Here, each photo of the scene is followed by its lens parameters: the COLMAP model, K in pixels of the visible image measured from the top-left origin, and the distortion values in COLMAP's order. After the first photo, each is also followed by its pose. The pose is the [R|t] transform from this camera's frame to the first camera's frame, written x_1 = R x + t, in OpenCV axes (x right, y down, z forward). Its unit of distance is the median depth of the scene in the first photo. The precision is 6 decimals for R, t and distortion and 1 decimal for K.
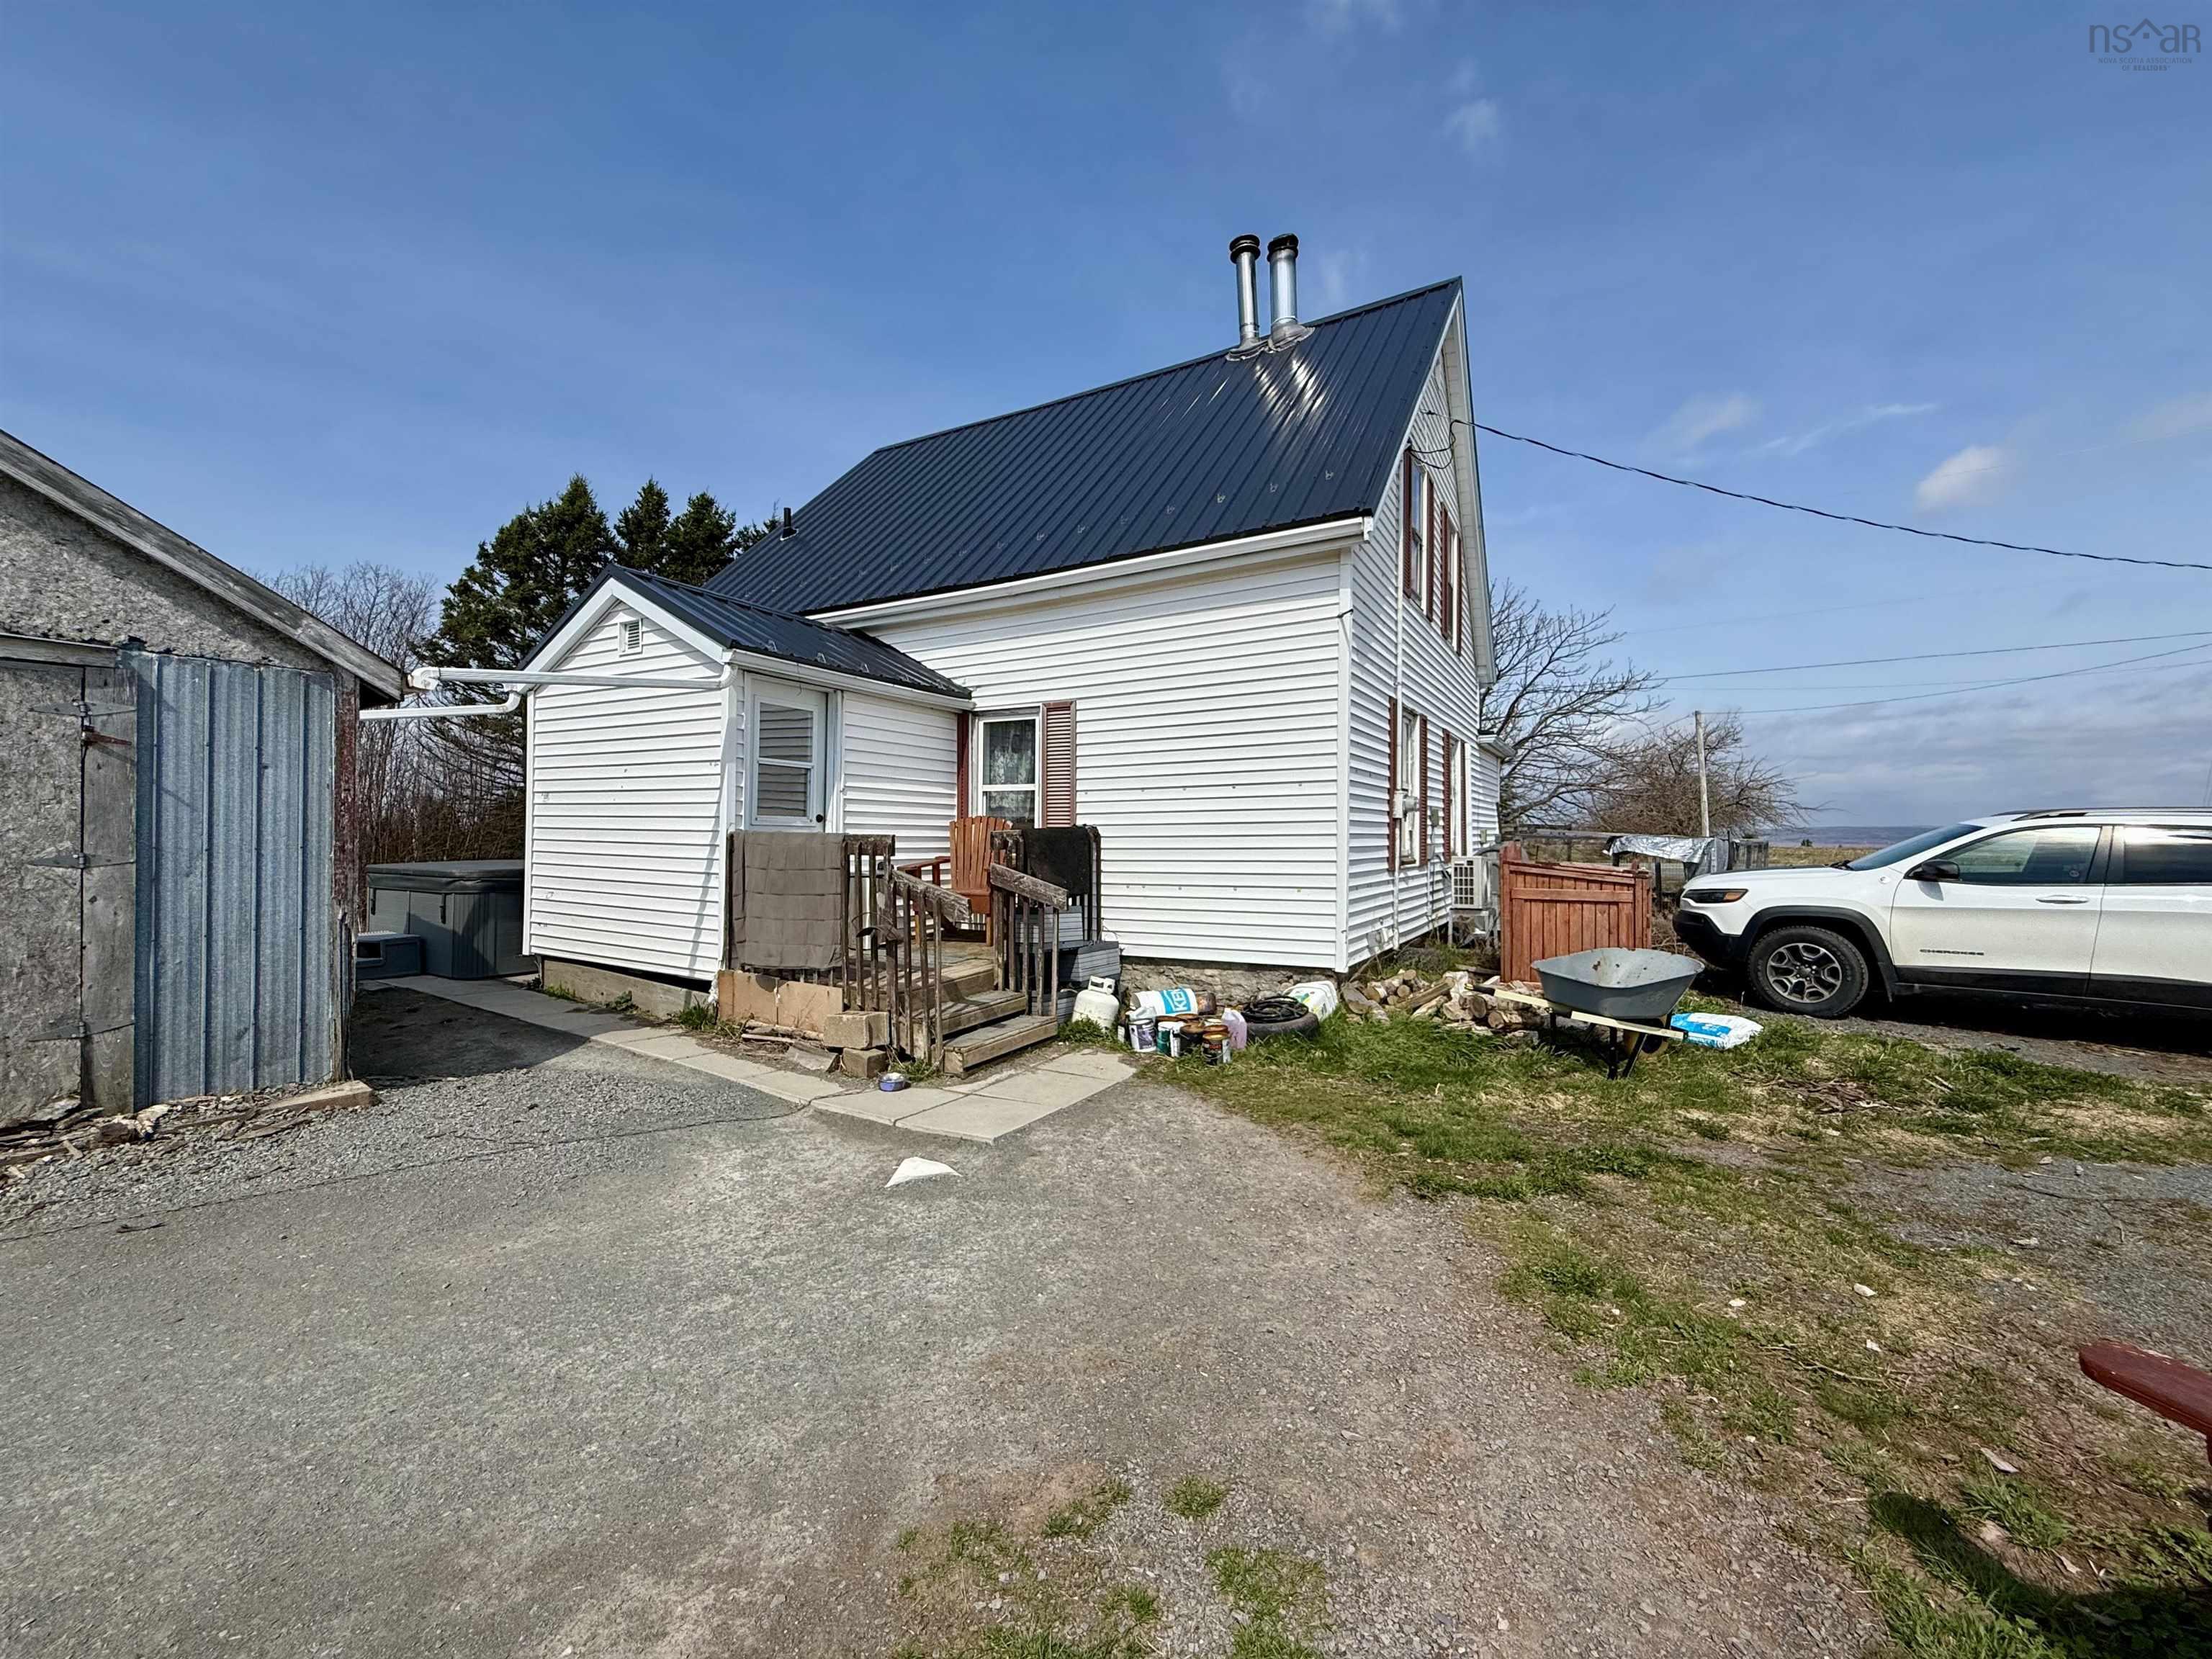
lens RADIAL K [[883.0, 0, 1103.4], [0, 883.0, 827.9], [0, 0, 1]] dist [0.002711, 0.000380]
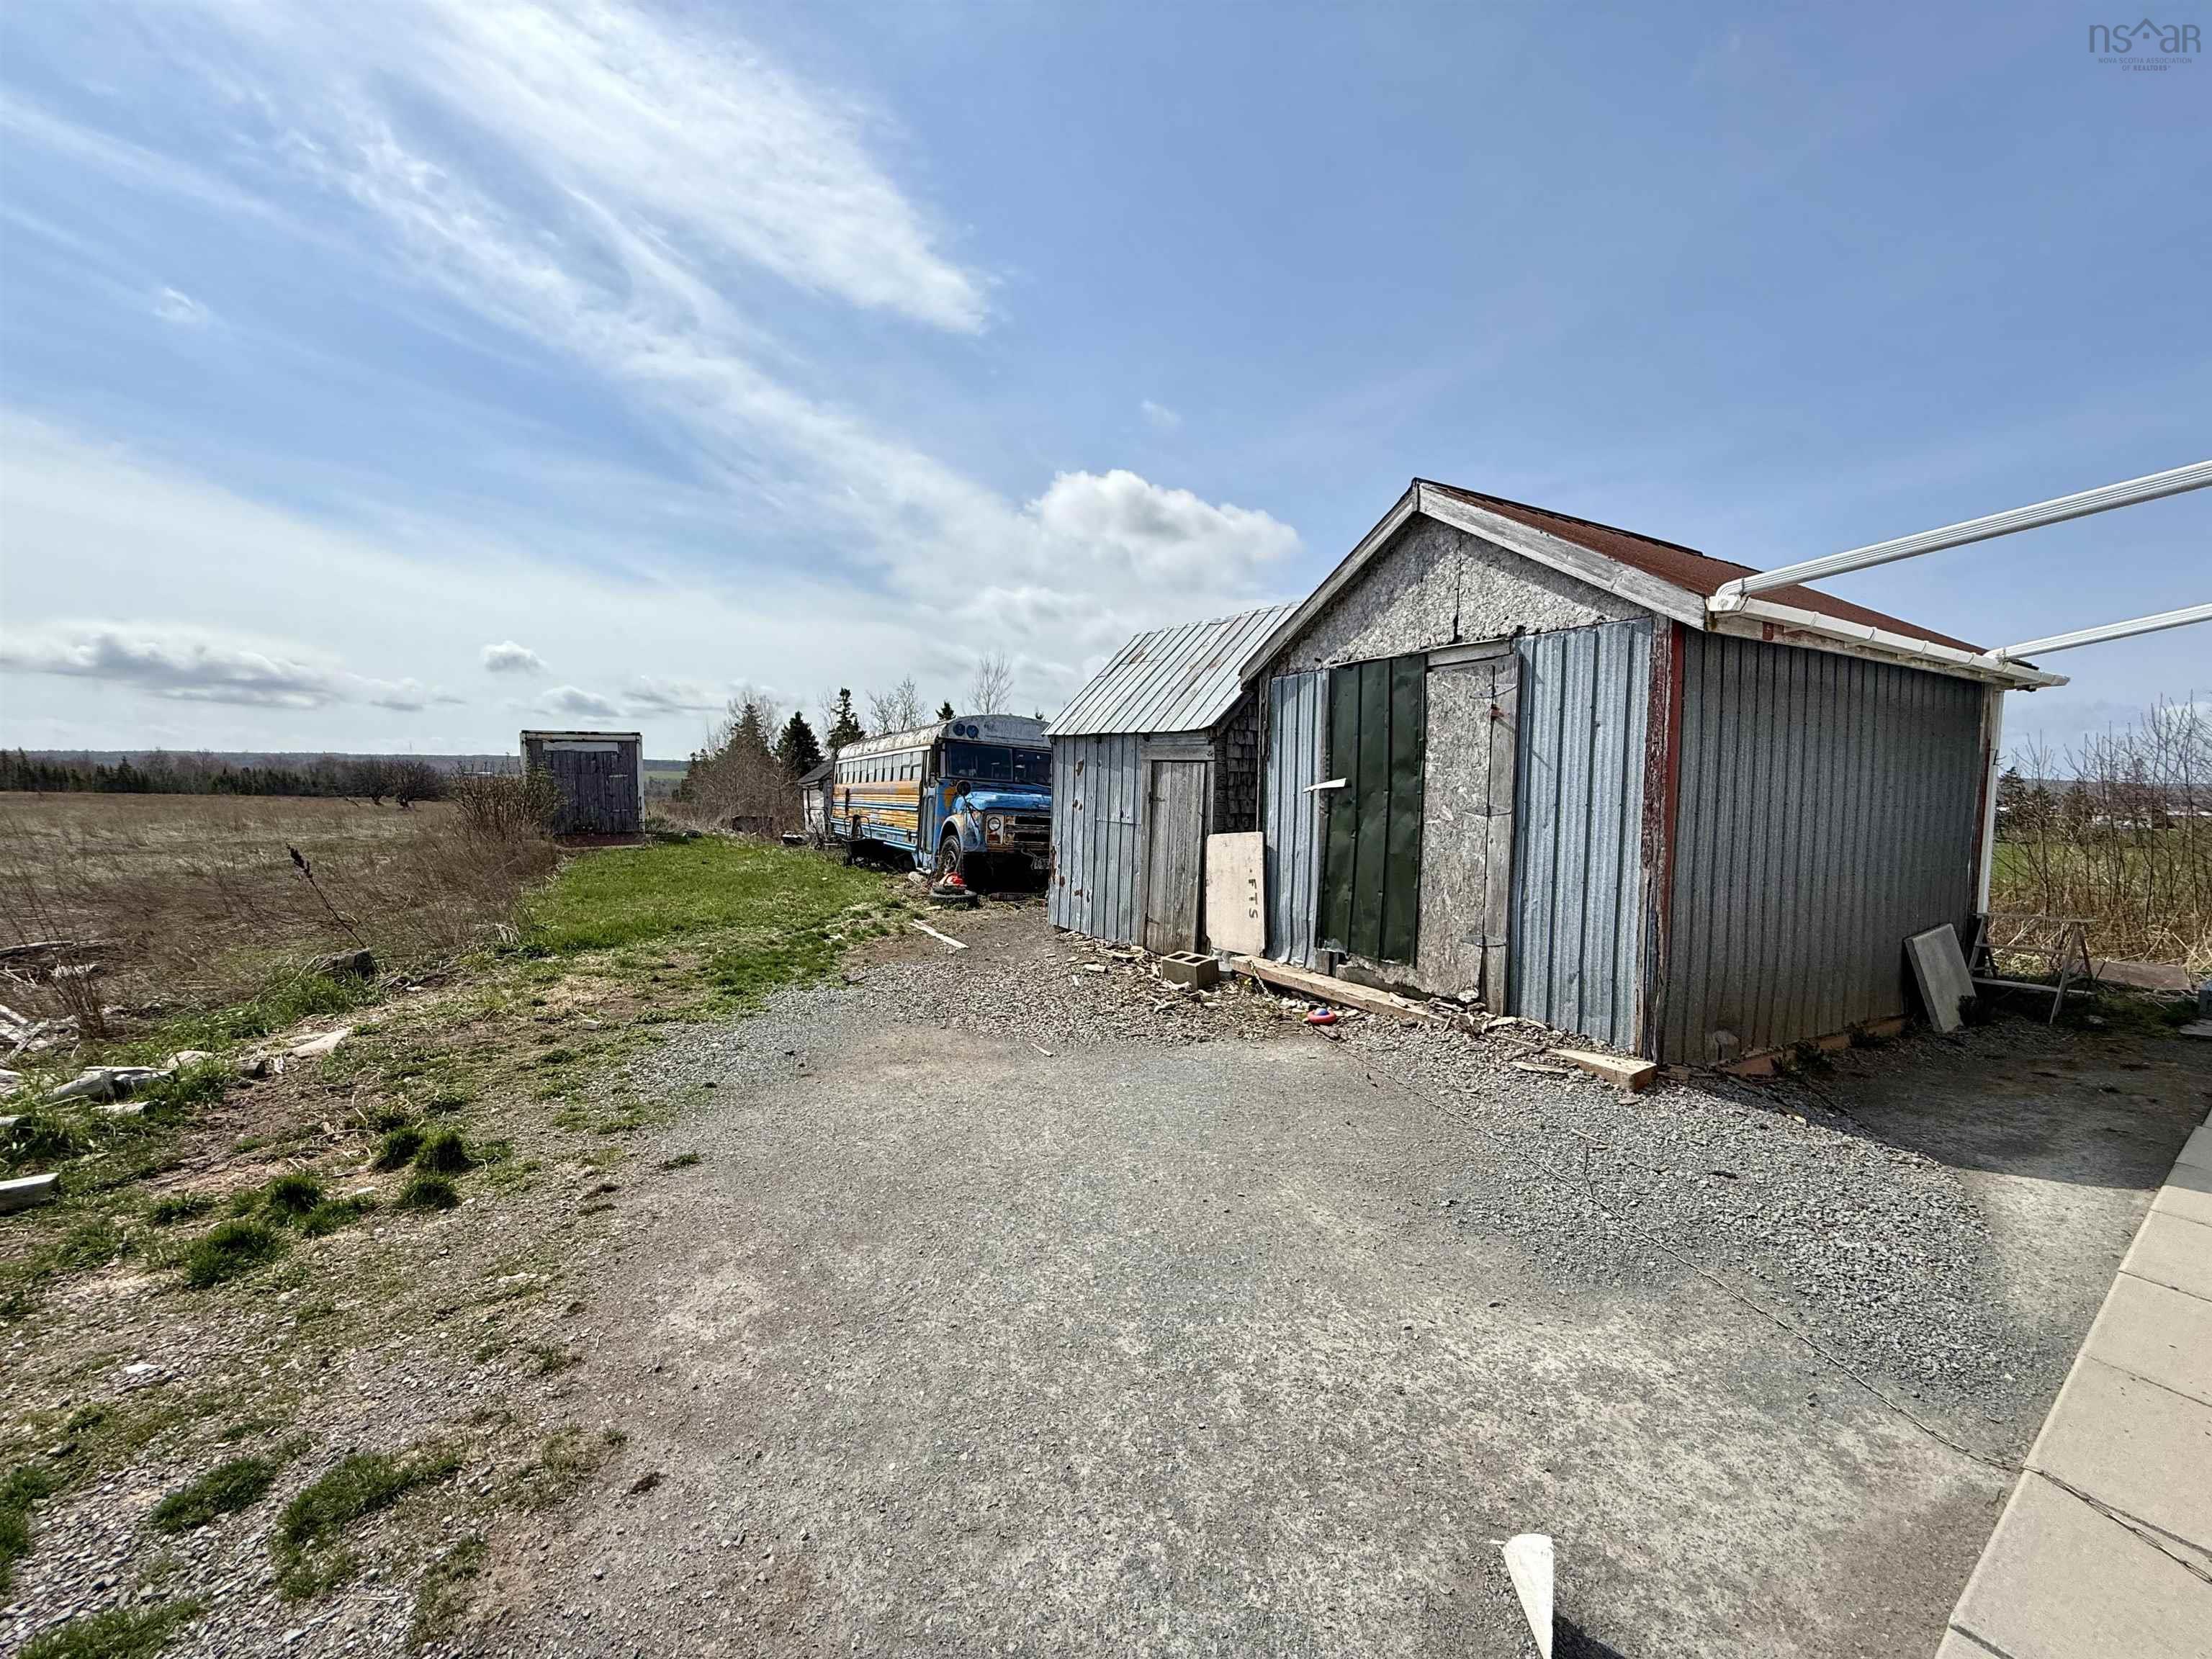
lens RADIAL K [[883.0, 0, 1101.3], [0, 883.0, 833.4], [0, 0, 1]] dist [0.002711, 0.000380]
pose [[-0.407521, 0.040974, -0.912276, 0.231226], [-0.011755, 0.998675, 0.050105, 0.012140], [0.913120, 0.031143, -0.406499, 0.948150]]
